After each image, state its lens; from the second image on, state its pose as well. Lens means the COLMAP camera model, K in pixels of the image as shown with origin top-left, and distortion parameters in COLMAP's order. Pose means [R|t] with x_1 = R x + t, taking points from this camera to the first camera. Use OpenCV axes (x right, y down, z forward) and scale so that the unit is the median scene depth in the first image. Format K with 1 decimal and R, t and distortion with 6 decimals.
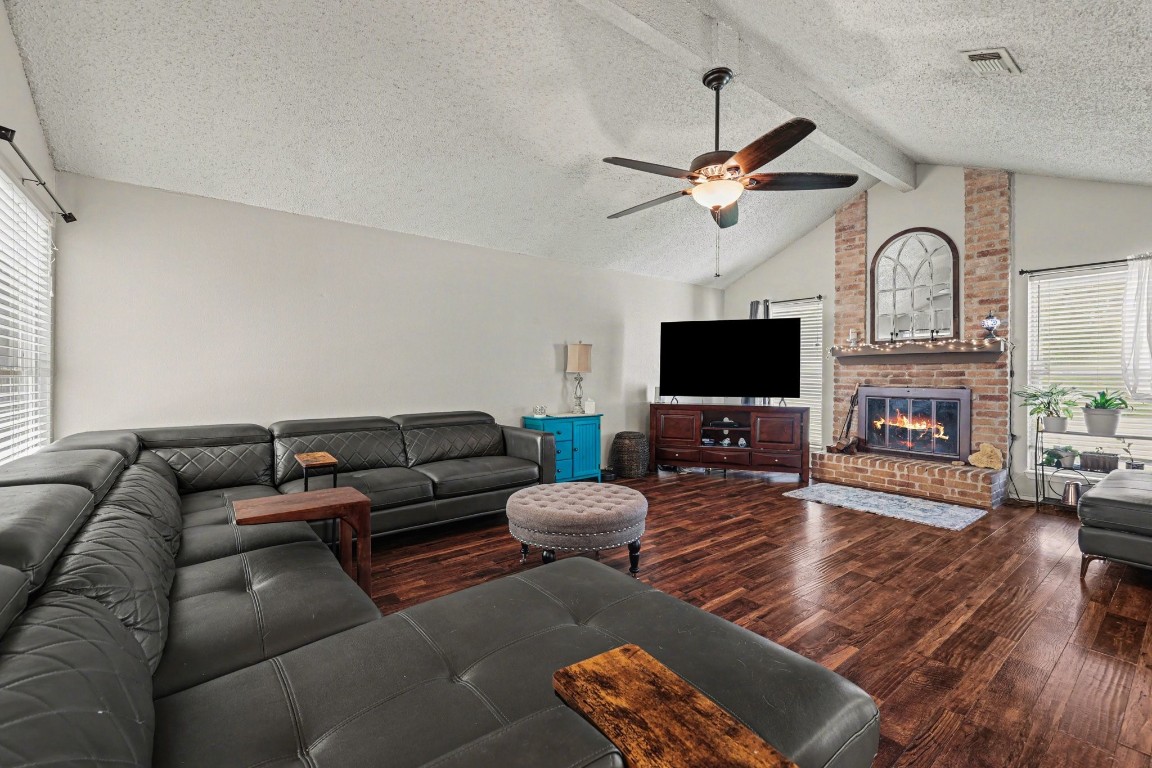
lens RADIAL K [[491.1, 0, 578.0], [0, 491.1, 374.5], [0, 0, 1]] dist [0.001997, 0.000231]
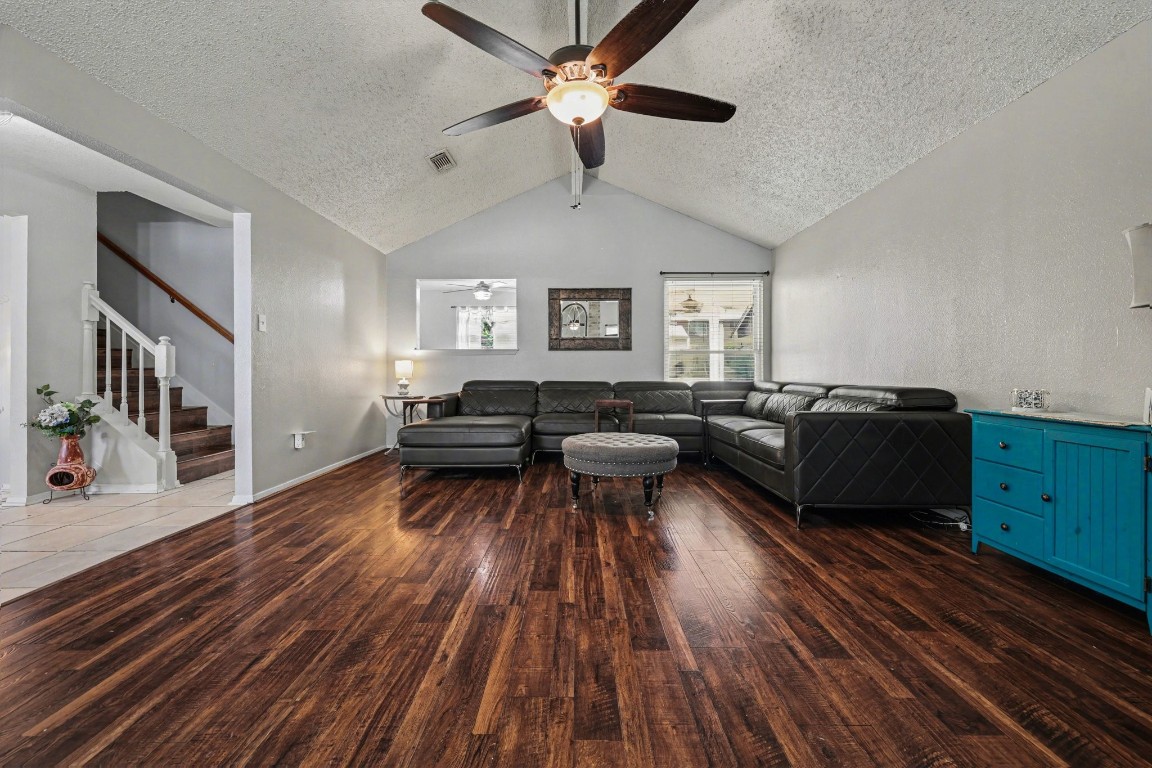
lens RADIAL K [[487.9, 0, 573.7], [0, 487.9, 368.7], [0, 0, 1]] dist [0.007494, -0.000232]
pose [[-0.633119, -0.001790, -0.774053, 0.552051], [0.002813, 0.999985, -0.004613, 0.041774], [0.774050, -0.005098, -0.633105, 0.918724]]
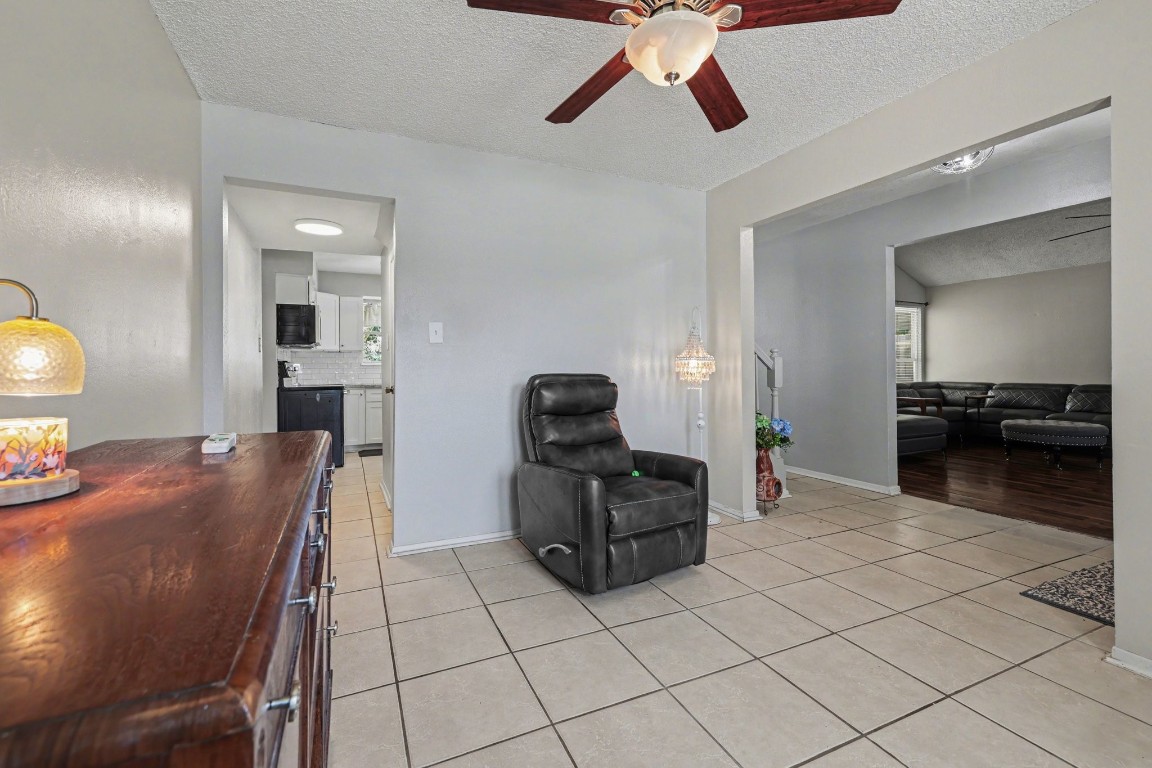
lens RADIAL K [[491.1, 0, 578.0], [0, 491.1, 374.5], [0, 0, 1]] dist [0.001997, 0.000231]
pose [[-0.223236, 0.016566, -0.974624, 1.178867], [0.012527, 0.999822, 0.014124, 0.008903], [0.974684, -0.009056, -0.223404, -0.166288]]
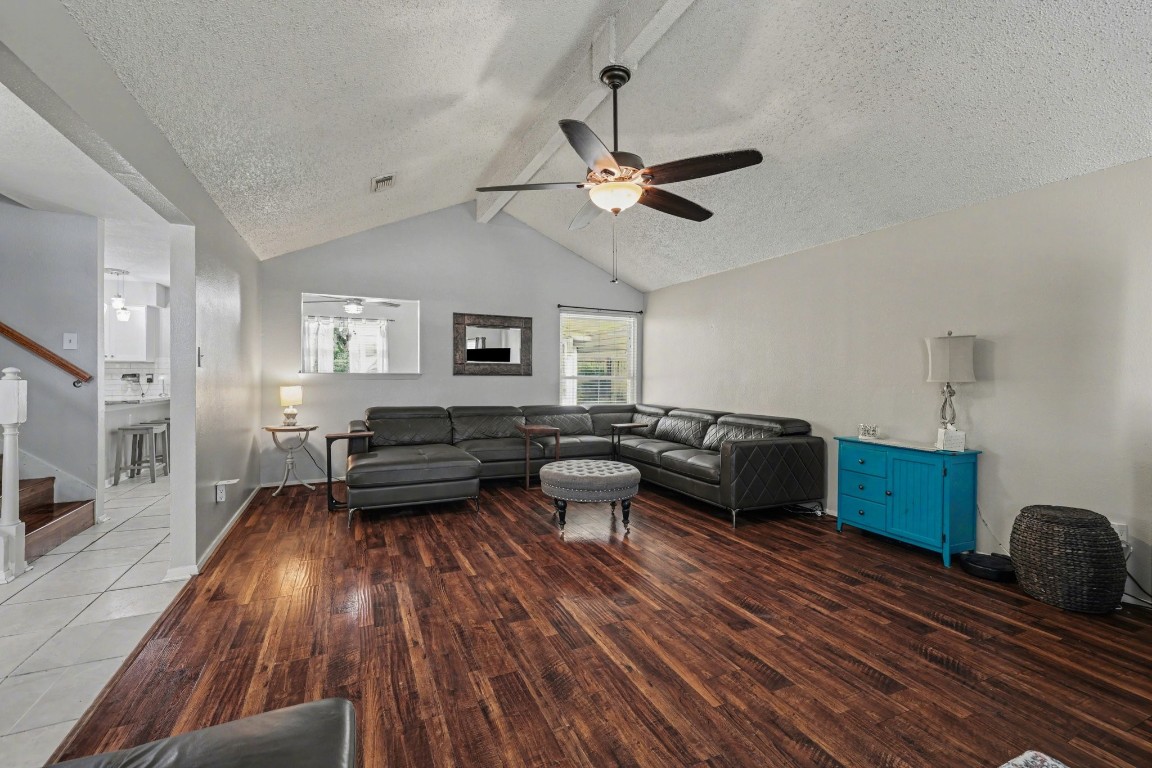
lens RADIAL K [[499.9, 0, 573.8], [0, 499.9, 373.7], [0, 0, 1]] dist [0.009971, 0.000052]
pose [[-0.241803, -0.001280, -0.970324, 0.765717], [-0.010046, 0.999949, 0.001184, -0.013279], [0.970273, 0.010034, -0.241804, 0.709501]]
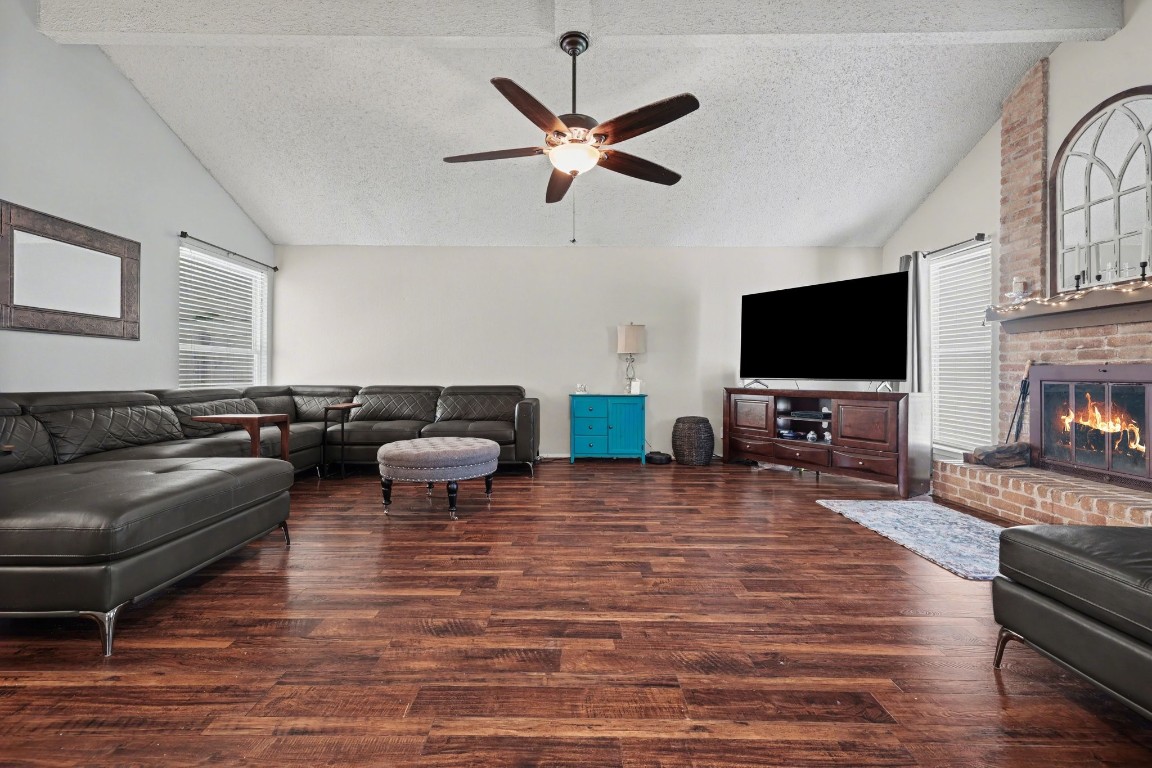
lens RADIAL K [[487.9, 0, 573.7], [0, 487.9, 368.7], [0, 0, 1]] dist [0.007494, -0.000232]
pose [[0.788828, -0.005626, -0.614588, 0.541861], [-0.003351, 0.999904, -0.013455, 0.042923], [0.614605, 0.012673, 0.788733, 0.137950]]
